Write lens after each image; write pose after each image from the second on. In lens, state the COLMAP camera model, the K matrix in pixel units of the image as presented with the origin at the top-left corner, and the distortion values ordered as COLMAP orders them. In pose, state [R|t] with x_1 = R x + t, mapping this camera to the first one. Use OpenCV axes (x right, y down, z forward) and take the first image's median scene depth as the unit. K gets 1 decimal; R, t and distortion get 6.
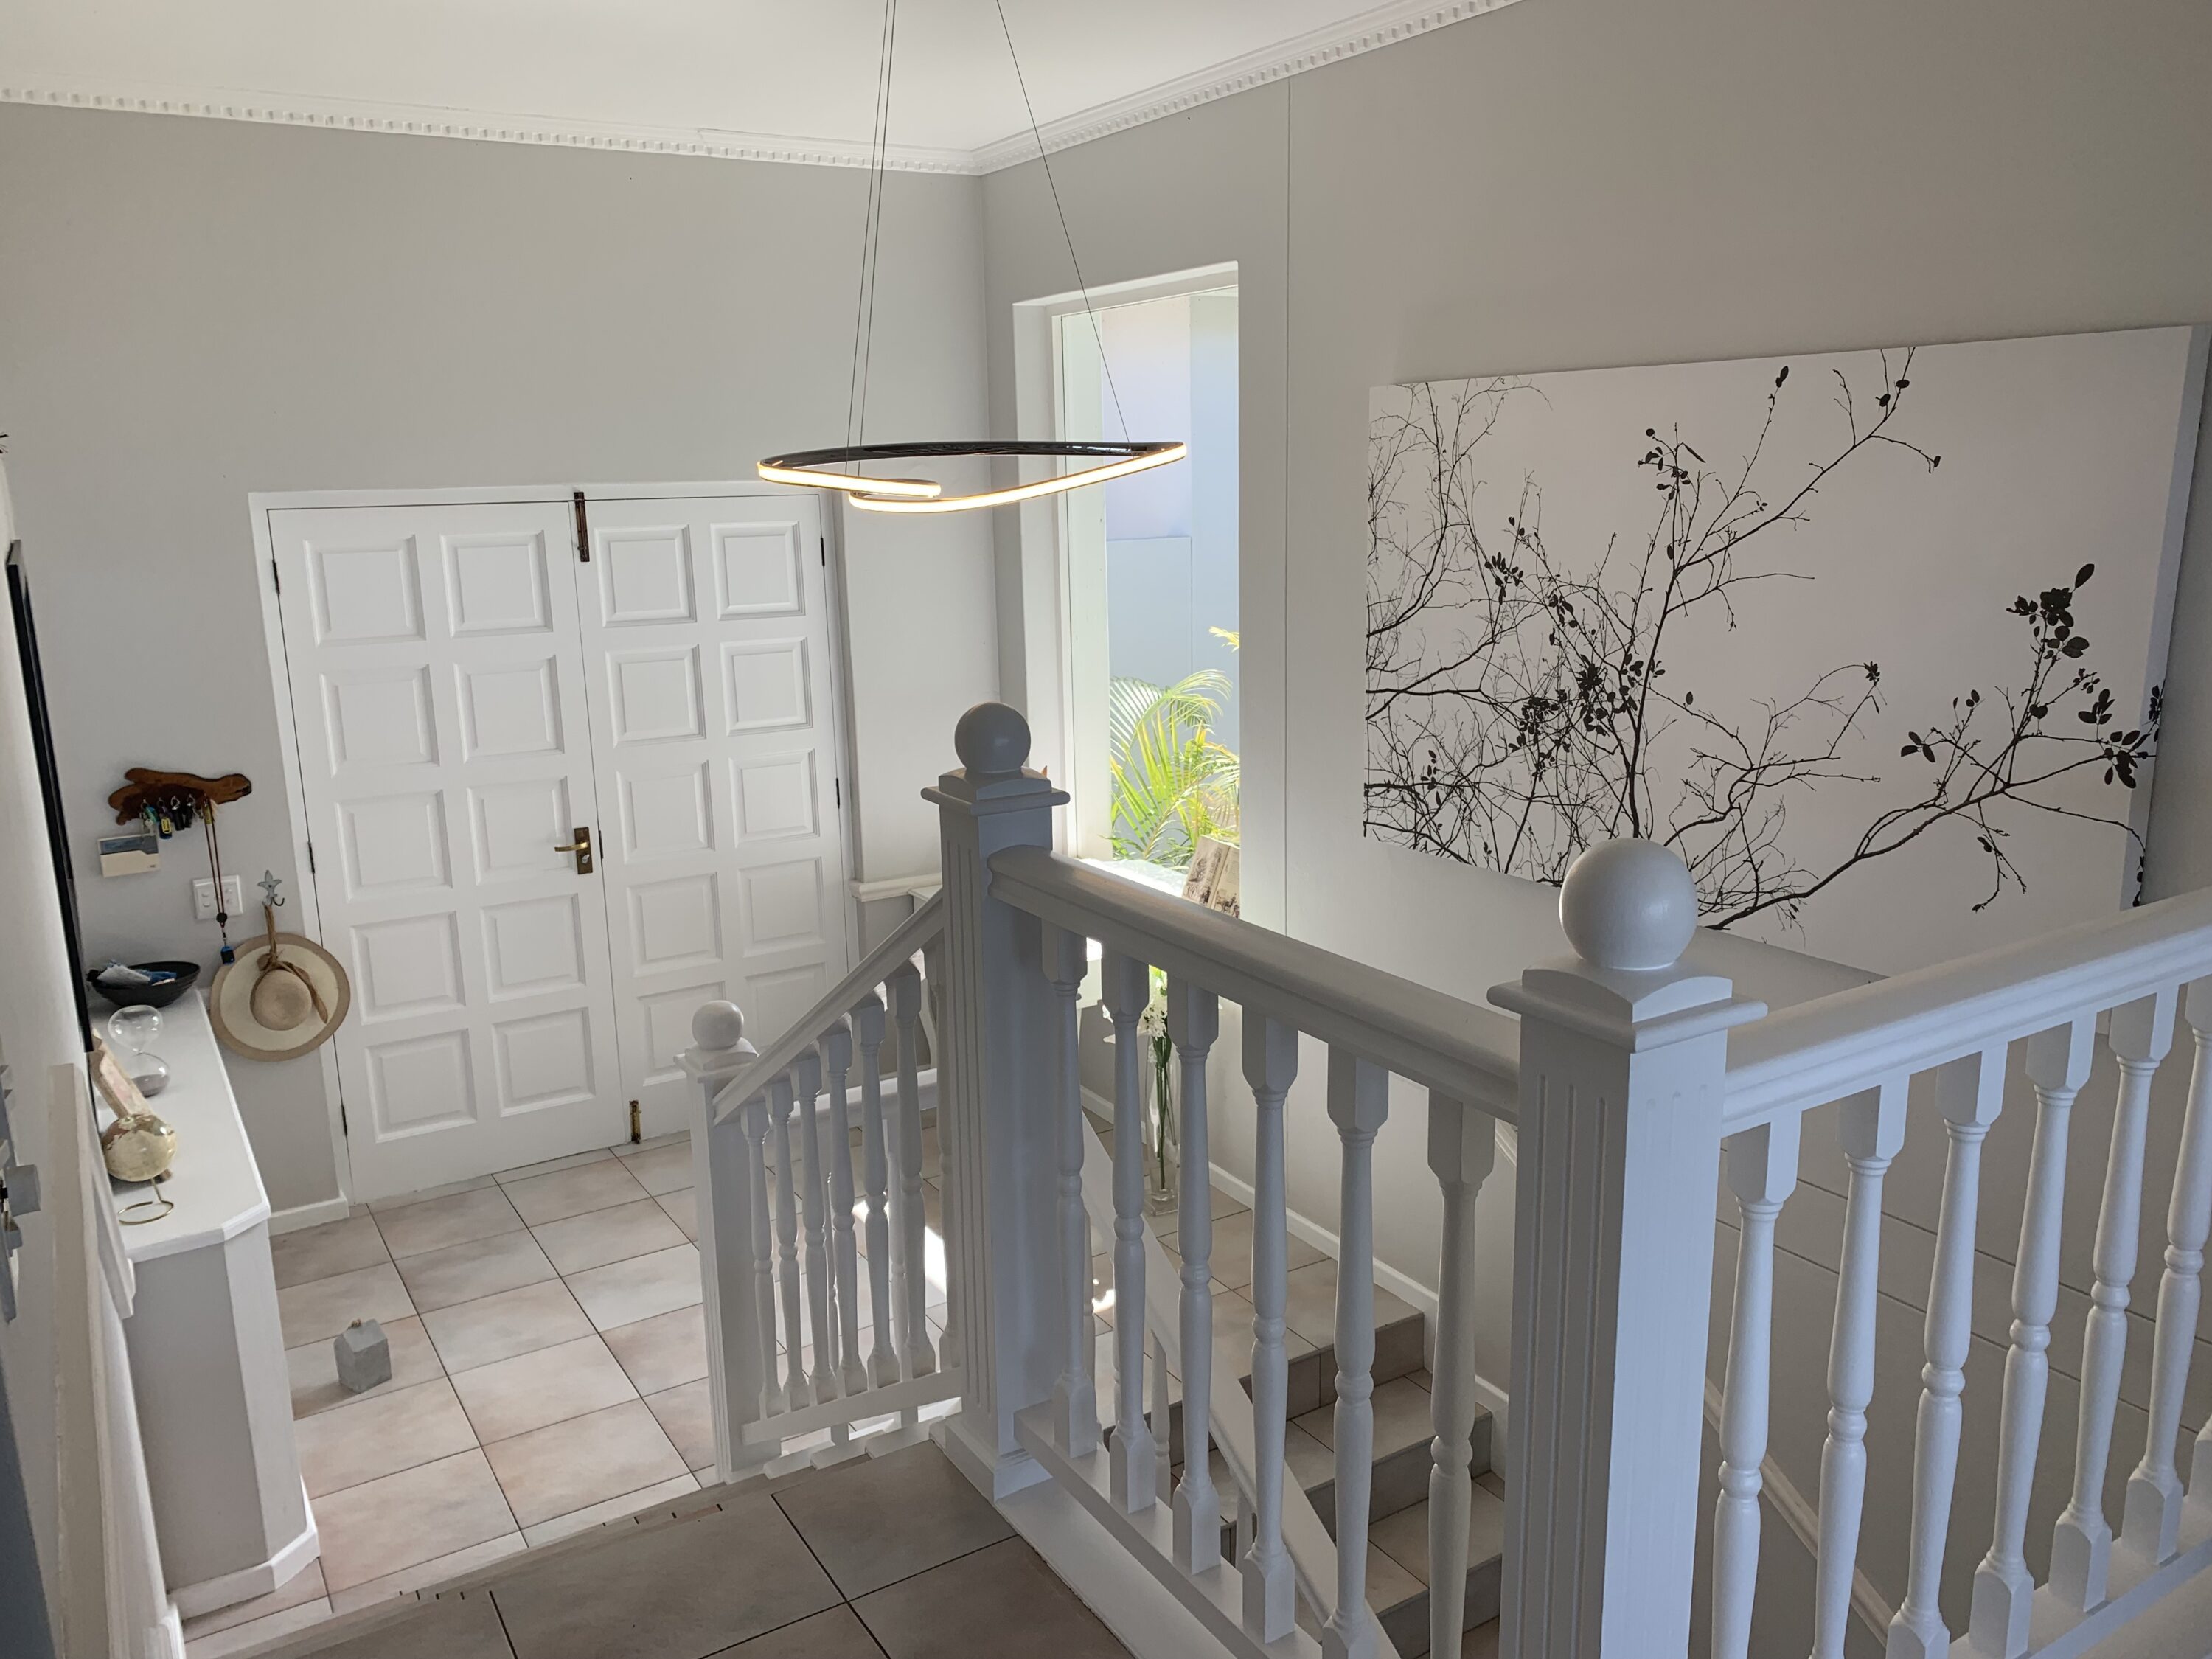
lens RADIAL K [[1662.5, 0, 1106.0], [0, 1662.5, 829.5], [0, 0, 1]] dist [0.004884, 0.001554]
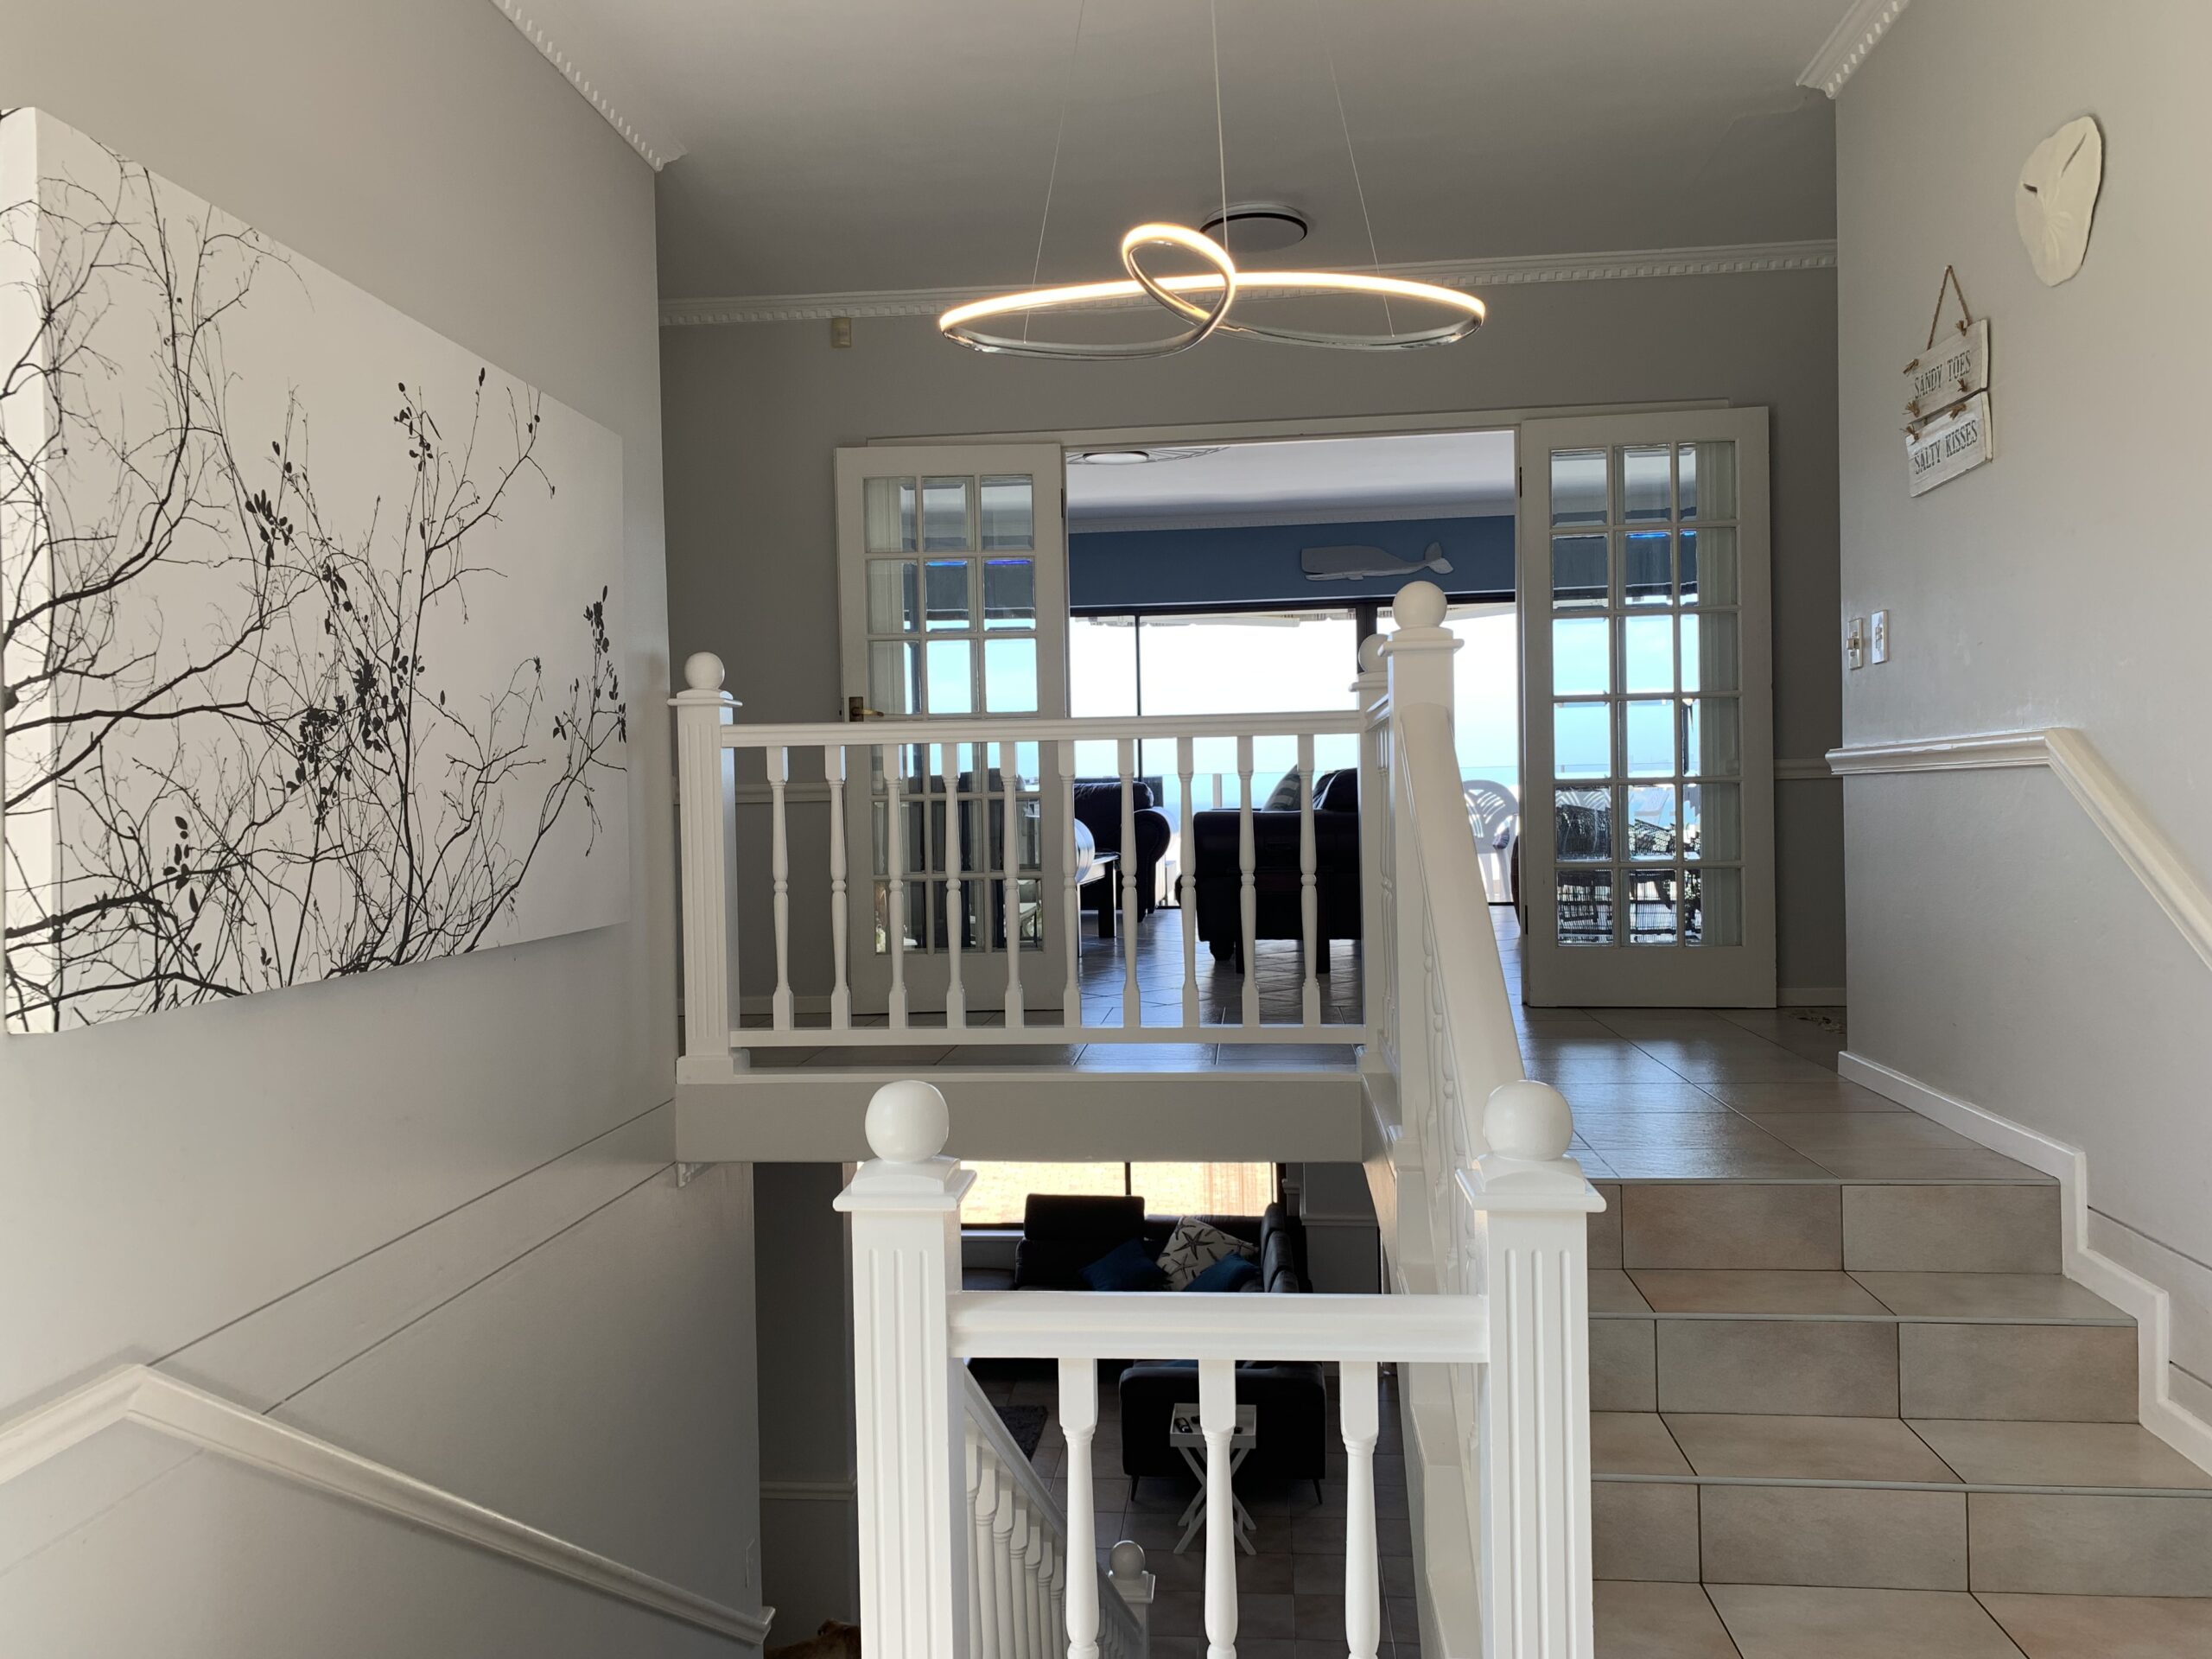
lens RADIAL K [[1662.5, 0, 1106.0], [0, 1662.5, 829.5], [0, 0, 1]] dist [0.004884, 0.001554]
pose [[-0.792221, 0.031555, 0.609418, -0.427261], [0.172155, 0.969654, 0.173588, -0.094297], [-0.585447, 0.242435, -0.773613, 1.357279]]
